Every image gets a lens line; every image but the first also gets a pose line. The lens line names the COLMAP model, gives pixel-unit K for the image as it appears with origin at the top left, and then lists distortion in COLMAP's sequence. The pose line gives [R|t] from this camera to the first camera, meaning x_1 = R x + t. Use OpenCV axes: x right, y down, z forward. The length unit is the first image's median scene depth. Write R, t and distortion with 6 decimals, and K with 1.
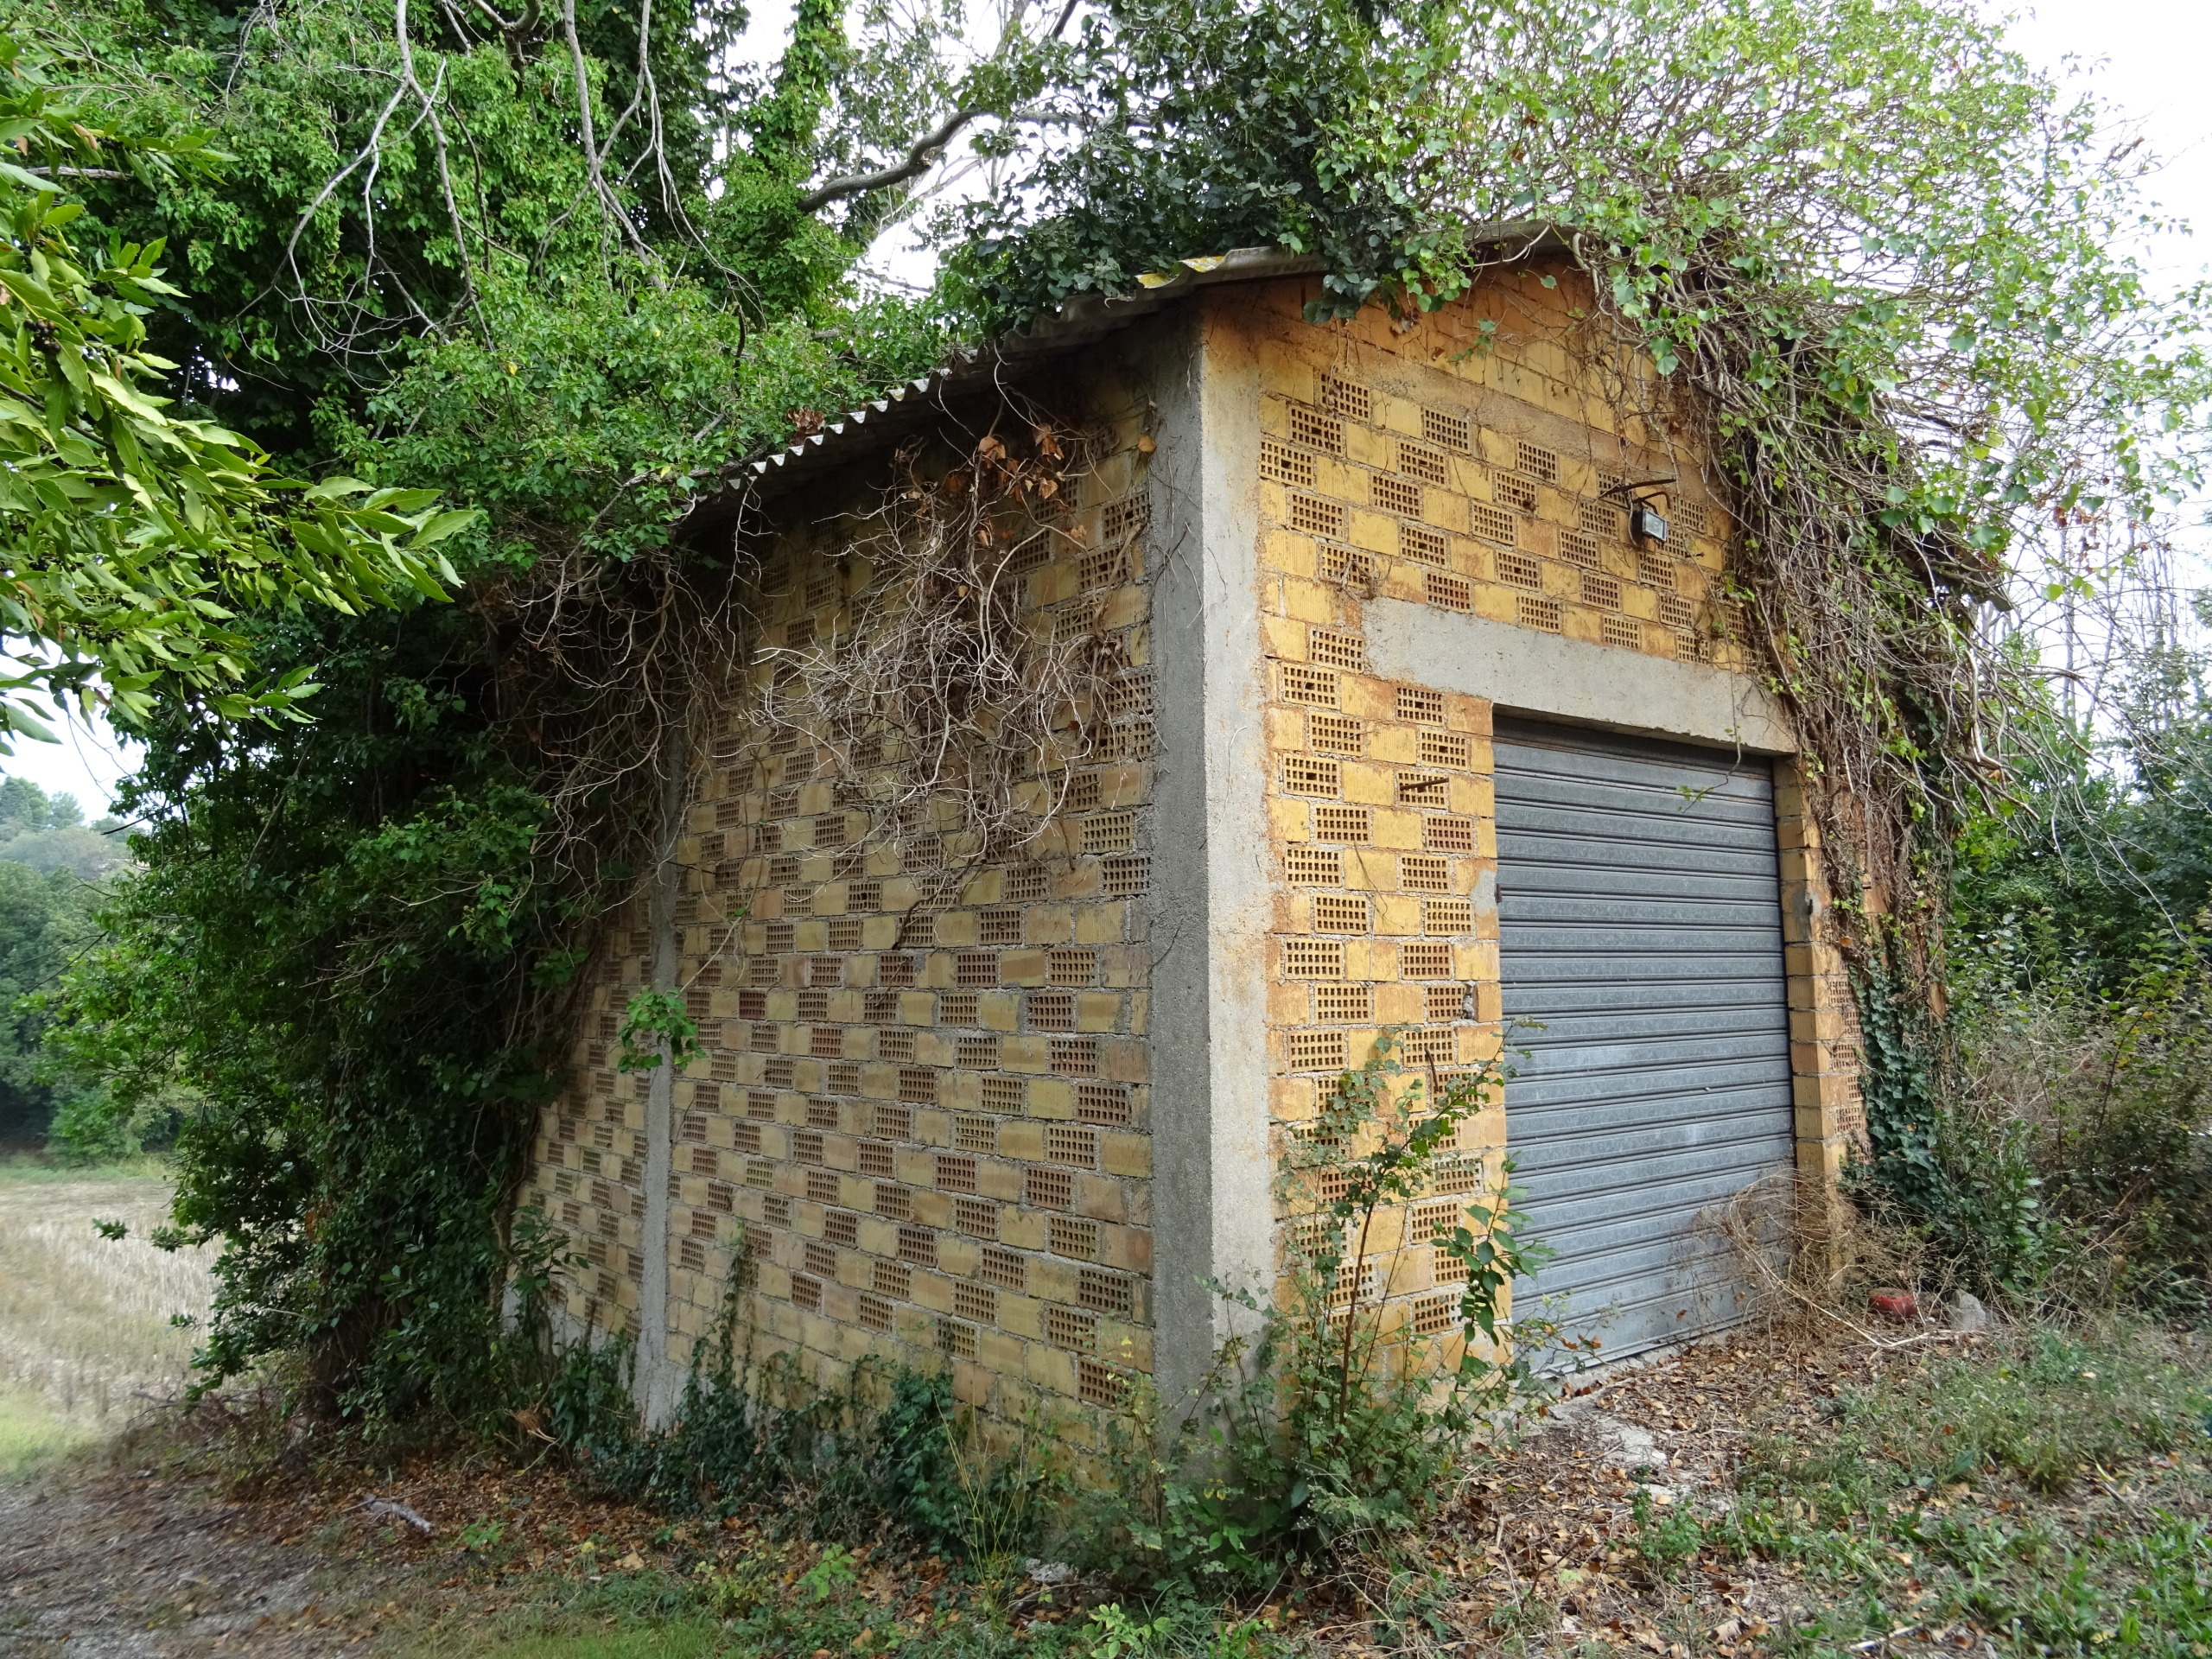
lens RADIAL K [[1598.3, 0, 1104.4], [0, 1598.3, 829.5], [0, 0, 1]] dist [0.005062, -0.008248]
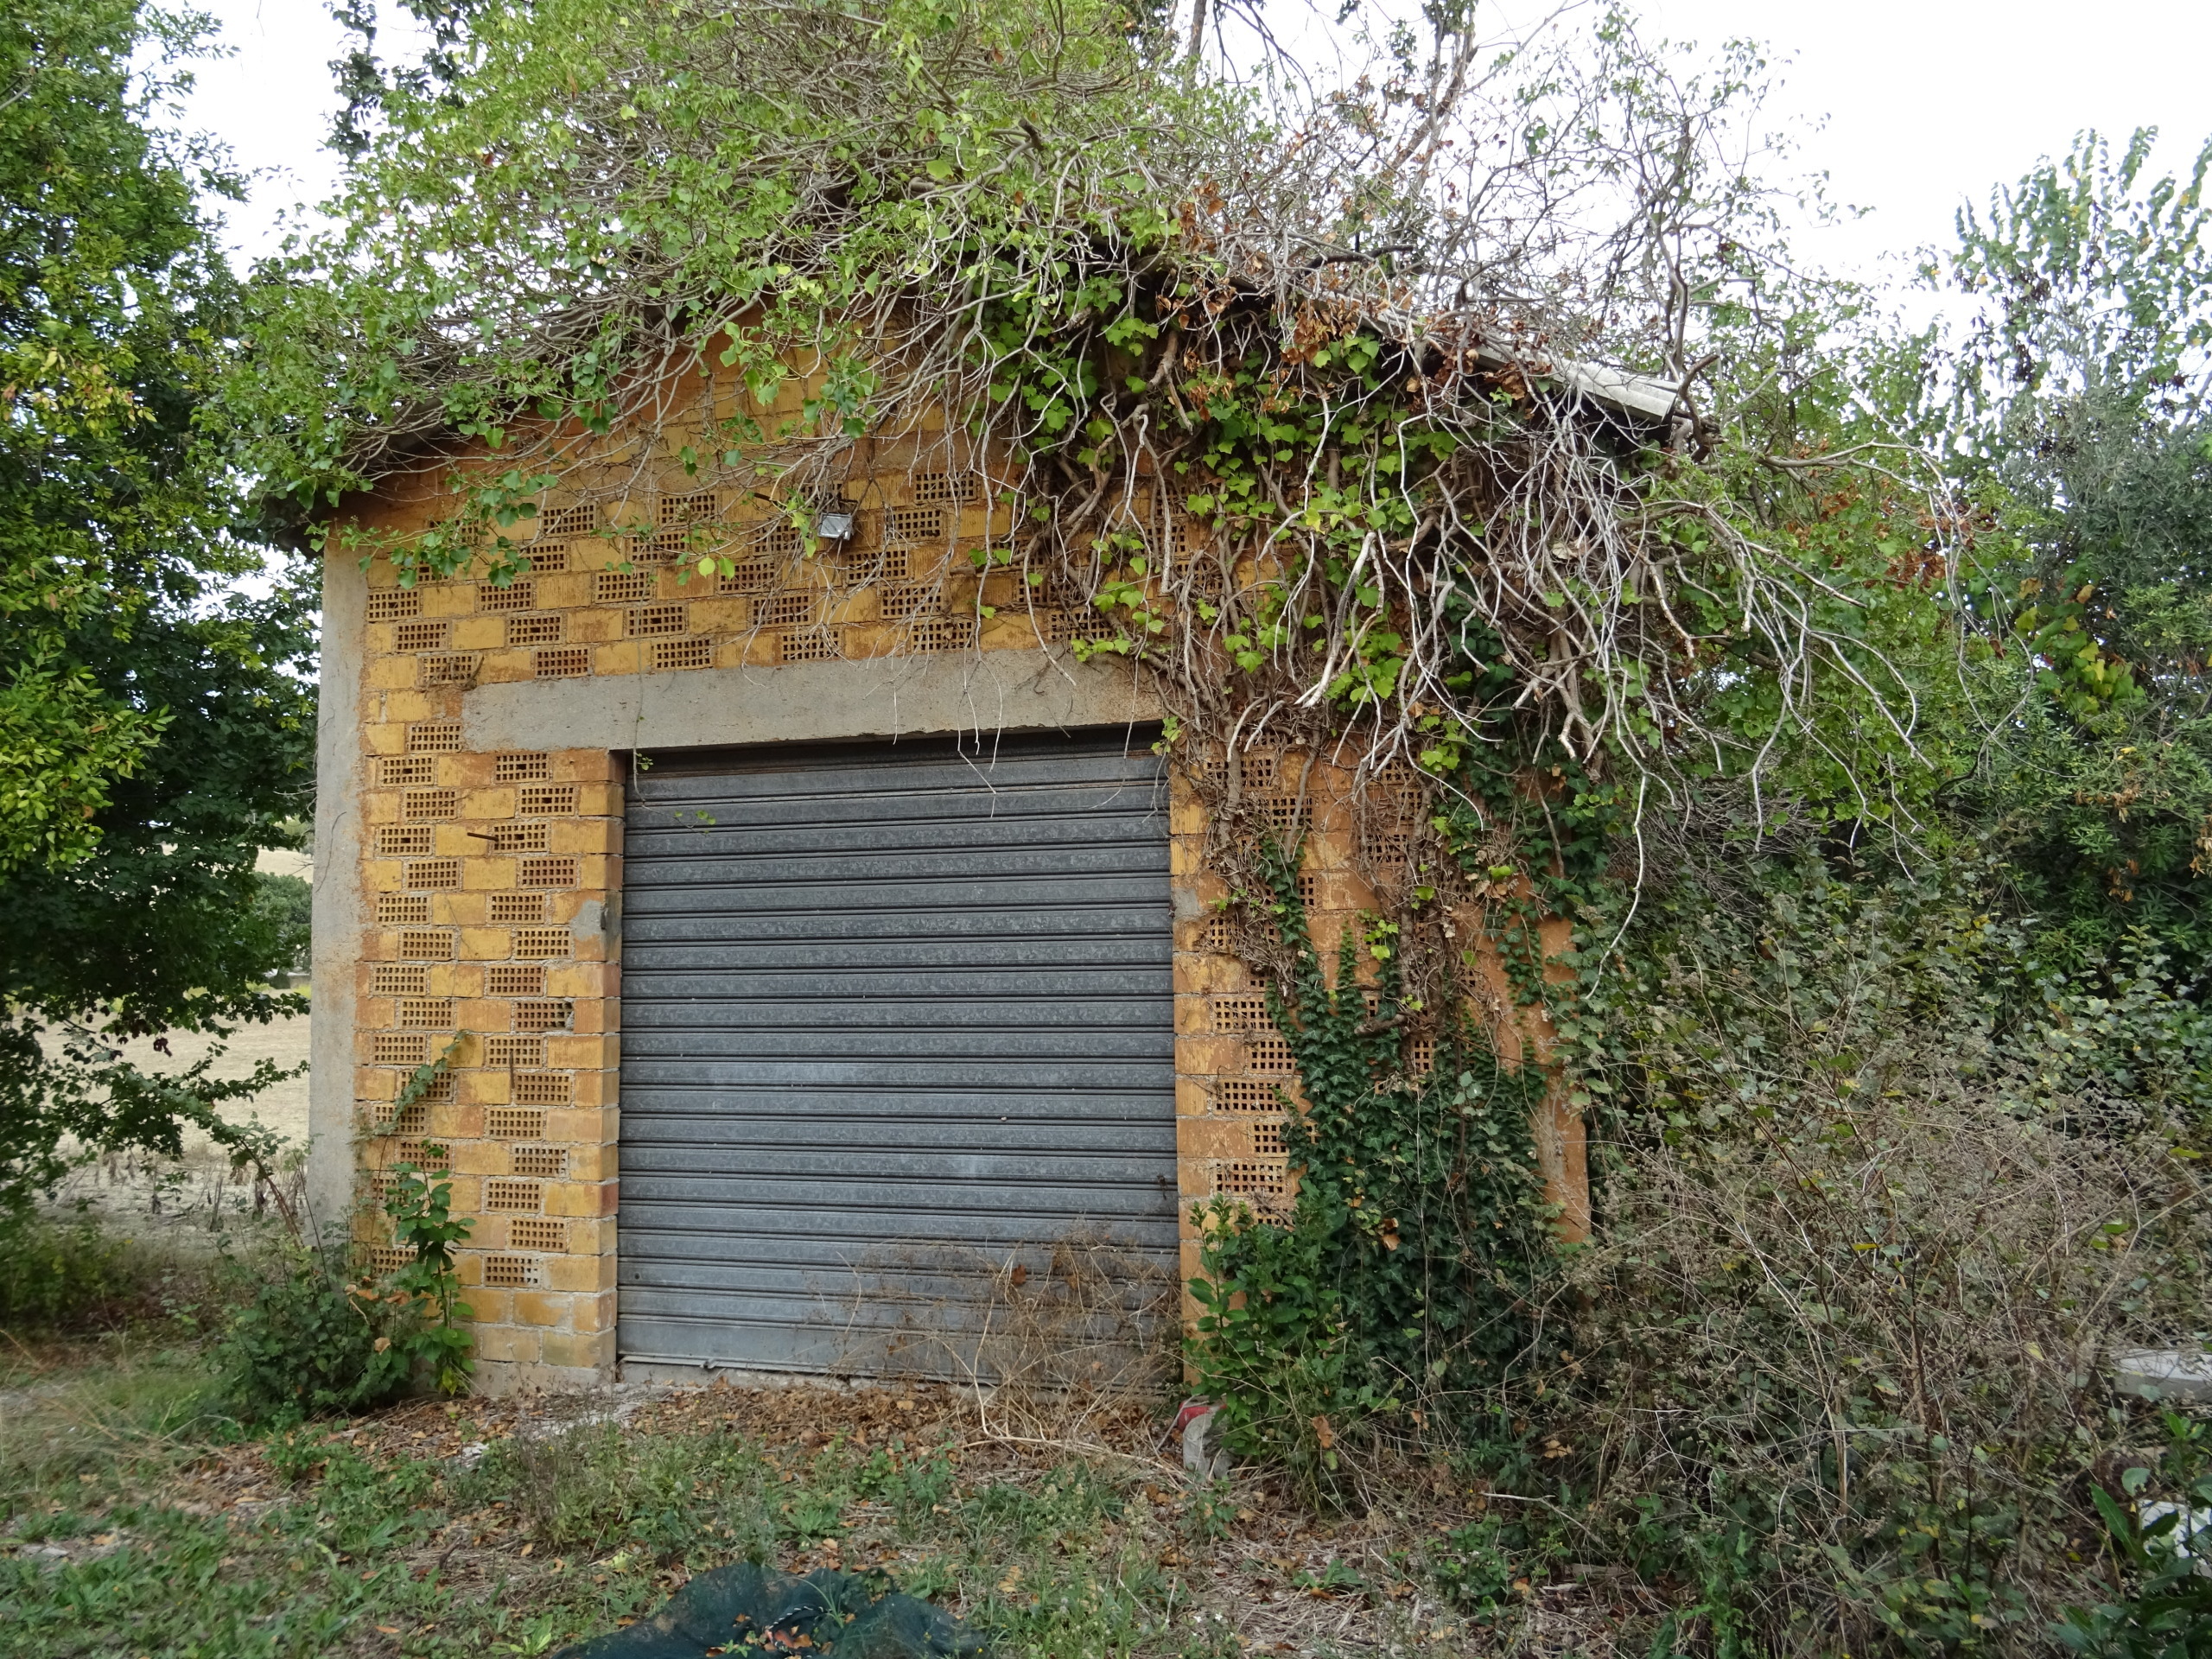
lens RADIAL K [[1598.3, 0, 1105.9], [0, 1598.3, 830.2], [0, 0, 1]] dist [0.005062, -0.008248]
pose [[0.562458, -0.055667, -0.824950, 1.380954], [0.083331, 0.996467, -0.010425, 0.017855], [0.822616, -0.062880, 0.565110, 0.657056]]
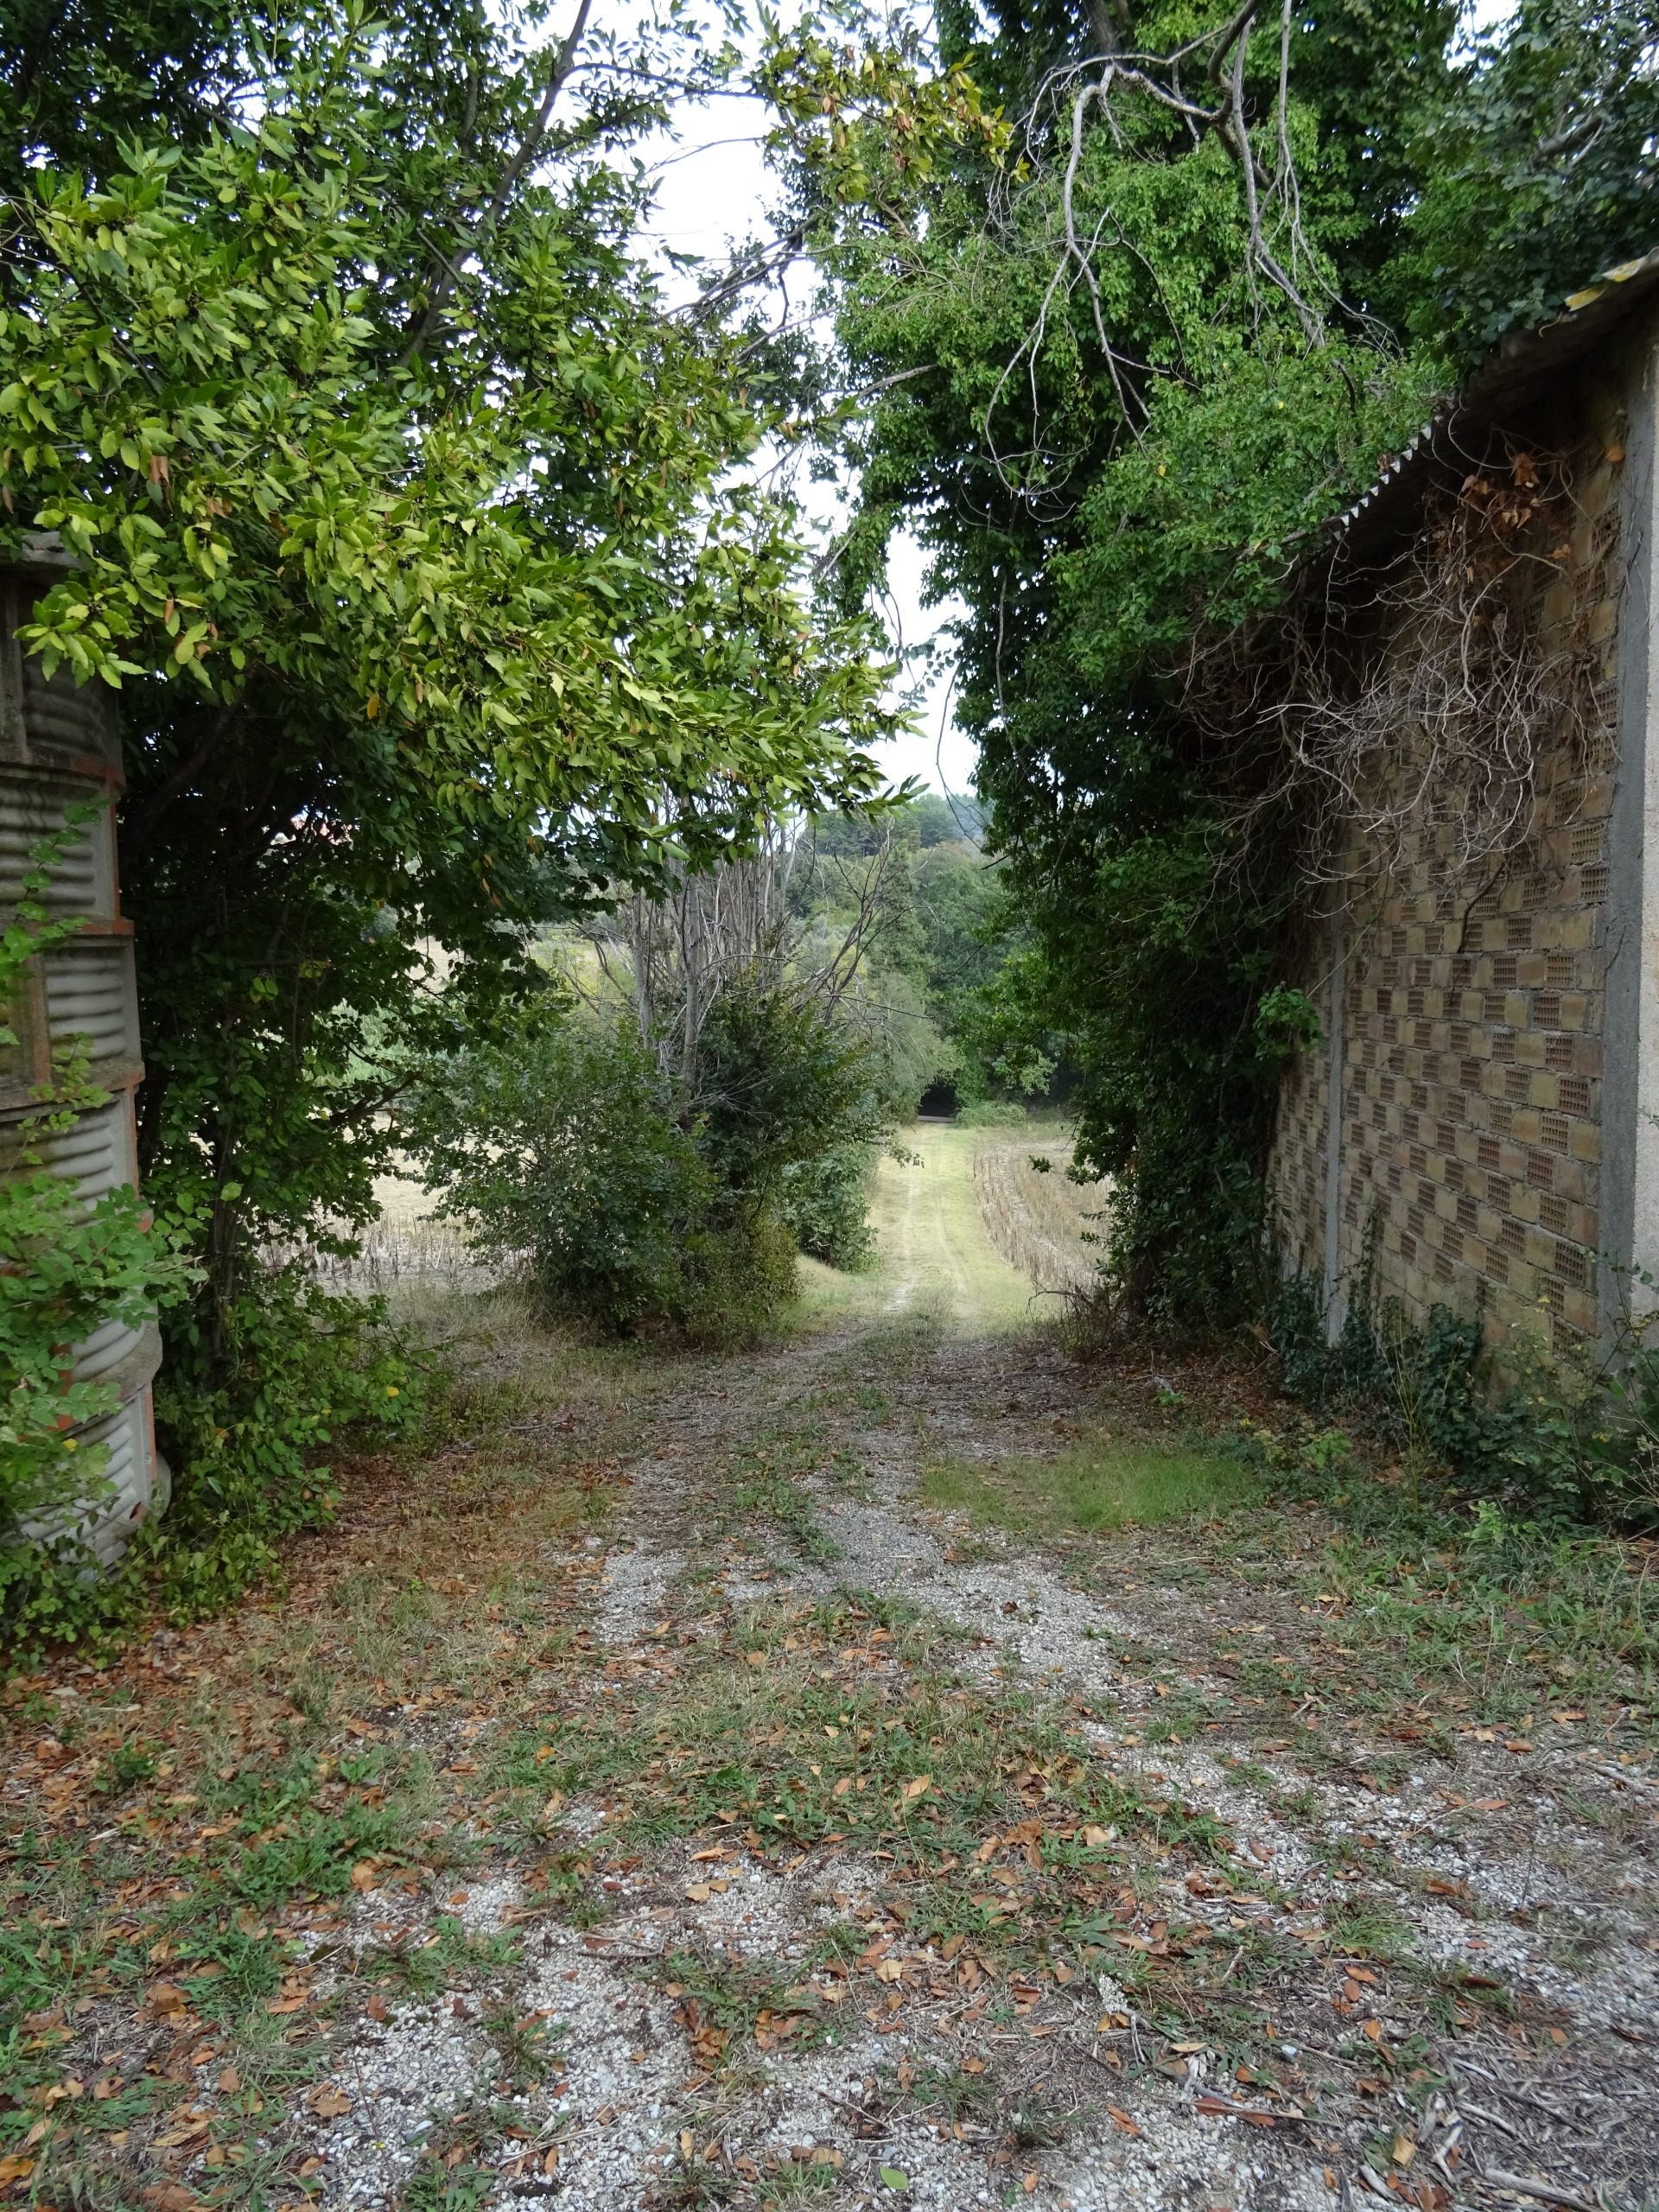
lens RADIAL K [[1598.3, 0, 829.7], [0, 1598.3, 1106.3], [0, 0, 1]] dist [0.005062, -0.008248]
pose [[0.724660, 0.050604, -0.687247, 0.331309], [0.073967, 0.985826, 0.150583, -0.020163], [0.685126, -0.159955, 0.710645, -0.108241]]
